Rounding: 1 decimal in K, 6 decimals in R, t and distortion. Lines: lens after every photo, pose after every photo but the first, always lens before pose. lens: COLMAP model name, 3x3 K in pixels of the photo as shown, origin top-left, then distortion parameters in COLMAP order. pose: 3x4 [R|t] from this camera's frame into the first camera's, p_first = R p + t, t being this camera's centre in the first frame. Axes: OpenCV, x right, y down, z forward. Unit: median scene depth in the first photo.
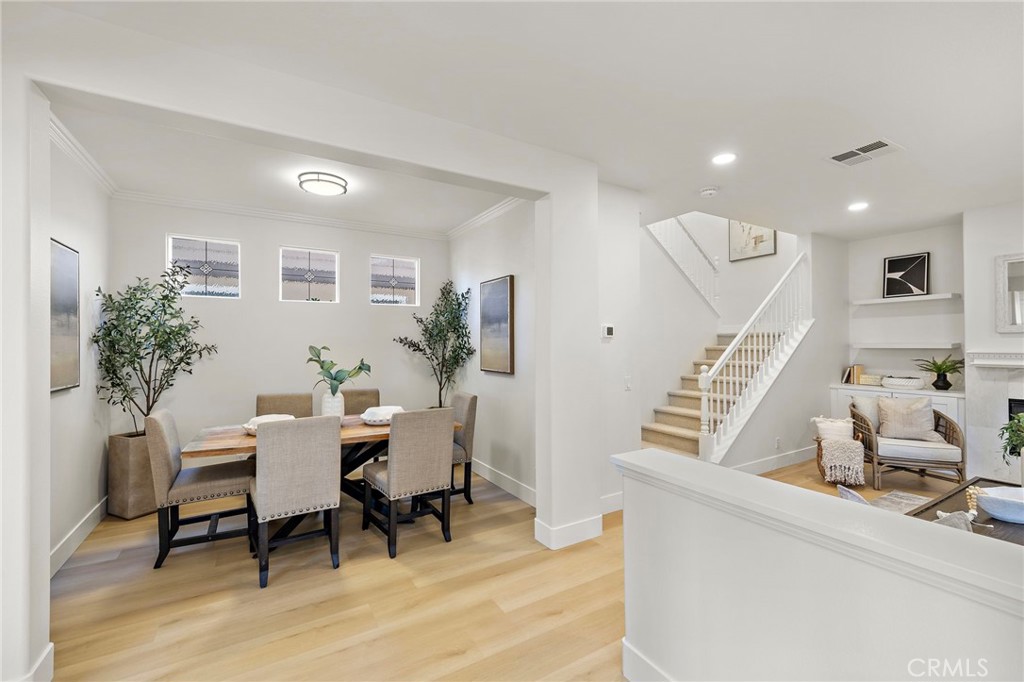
lens RADIAL K [[431.7, 0, 514.5], [0, 431.7, 338.5], [0, 0, 1]] dist [0.001471, -0.001204]
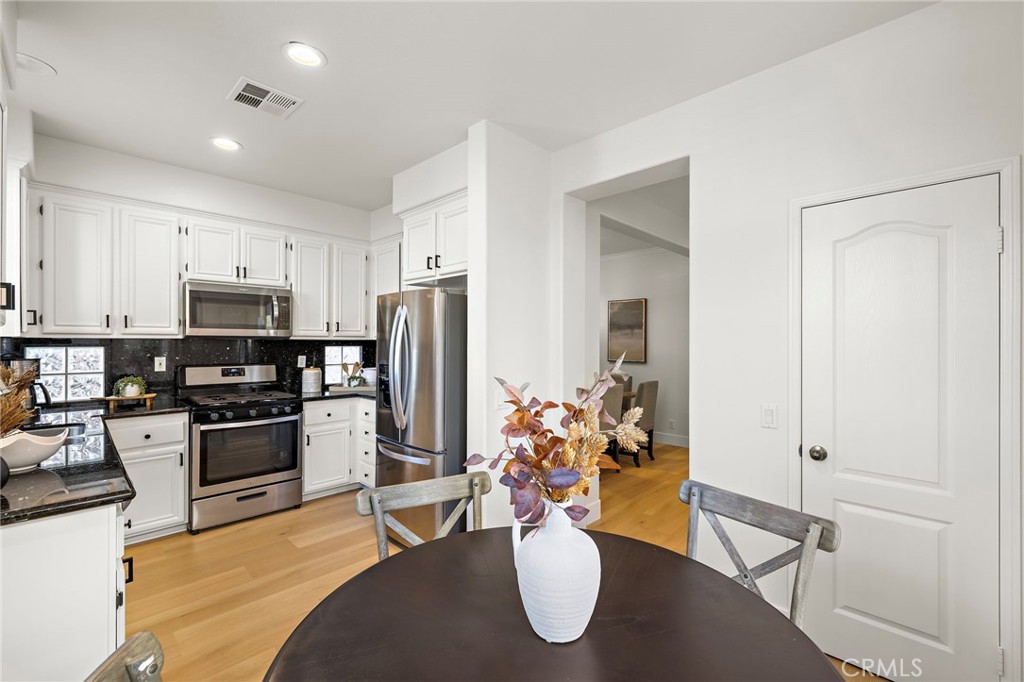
lens RADIAL K [[431.7, 0, 510.2], [0, 431.7, 341.1], [0, 0, 1]] dist [0.001471, -0.001204]
pose [[0.970415, 0.008770, 0.241282, -0.864686], [-0.011456, 0.999887, 0.009730, -0.004439], [-0.241170, -0.012206, 0.970406, -0.390928]]
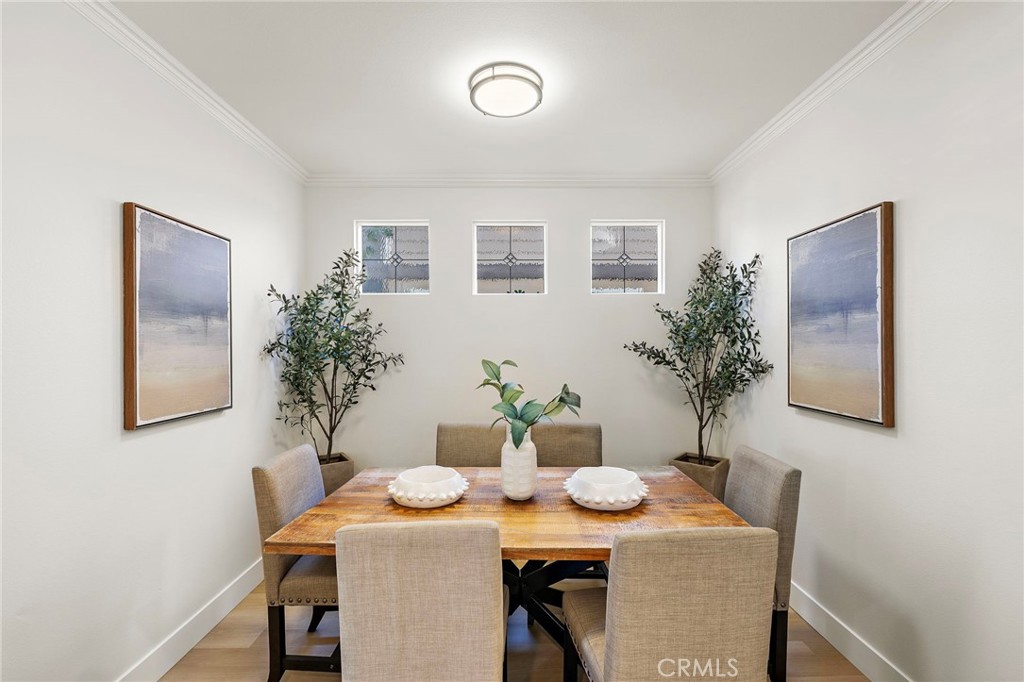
lens RADIAL K [[431.7, 0, 513.3], [0, 431.7, 345.5], [0, 0, 1]] dist [0.001471, -0.001204]
pose [[0.861013, 0.000080, -0.508583, -0.113679], [0.005958, 0.999930, 0.010242, -0.007384], [0.508548, -0.011849, 0.860952, 0.433002]]
